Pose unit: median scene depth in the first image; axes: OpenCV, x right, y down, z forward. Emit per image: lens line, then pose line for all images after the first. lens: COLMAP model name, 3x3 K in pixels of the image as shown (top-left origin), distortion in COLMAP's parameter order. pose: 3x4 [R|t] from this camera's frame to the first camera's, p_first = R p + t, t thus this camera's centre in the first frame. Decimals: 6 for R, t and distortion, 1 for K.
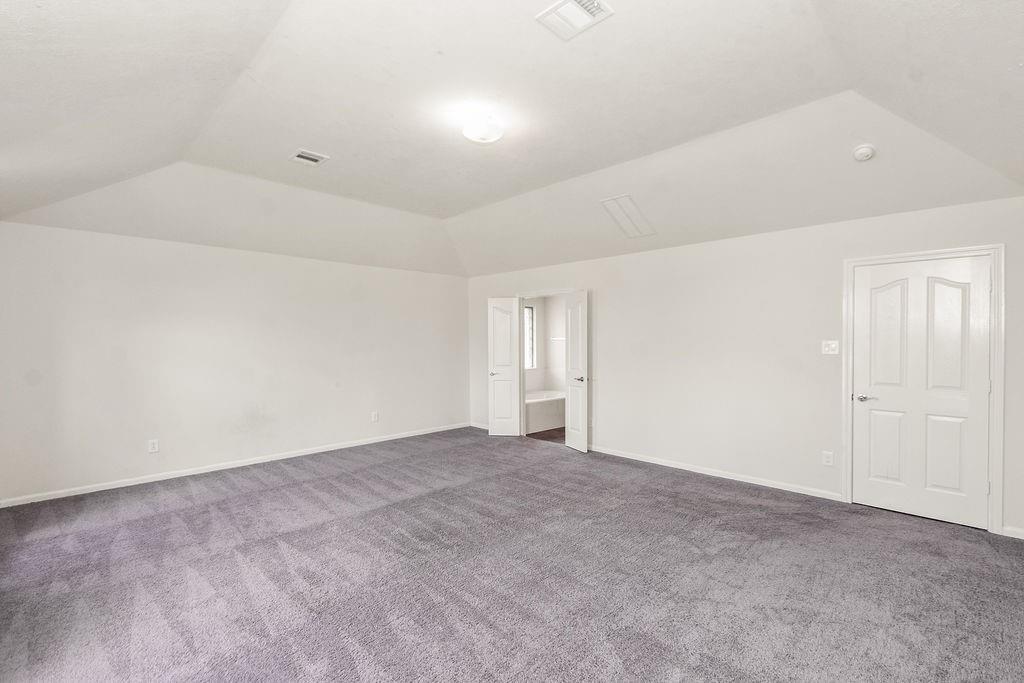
lens RADIAL K [[459.8, 0, 513.5], [0, 459.8, 344.8], [0, 0, 1]] dist [-0.000746, -0.001375]
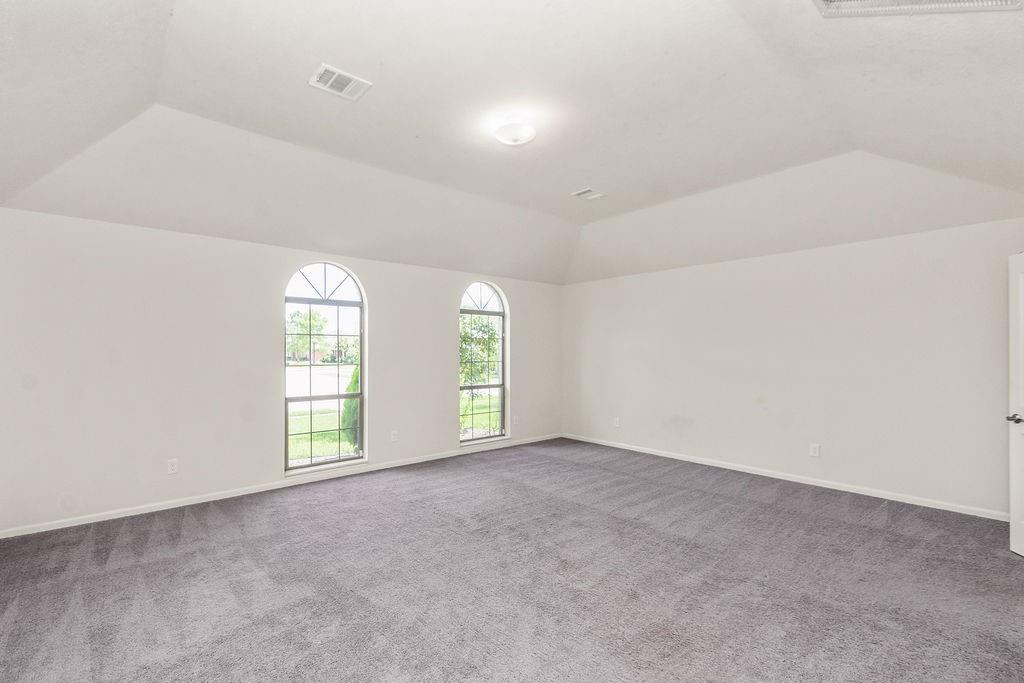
lens RADIAL K [[459.8, 0, 513.5], [0, 459.8, 344.8], [0, 0, 1]] dist [-0.000746, -0.001375]
pose [[-0.070081, -0.007811, -0.997511, 0.830069], [-0.013772, 0.999882, -0.006862, -0.008784], [0.997446, 0.013257, -0.070180, 0.958359]]
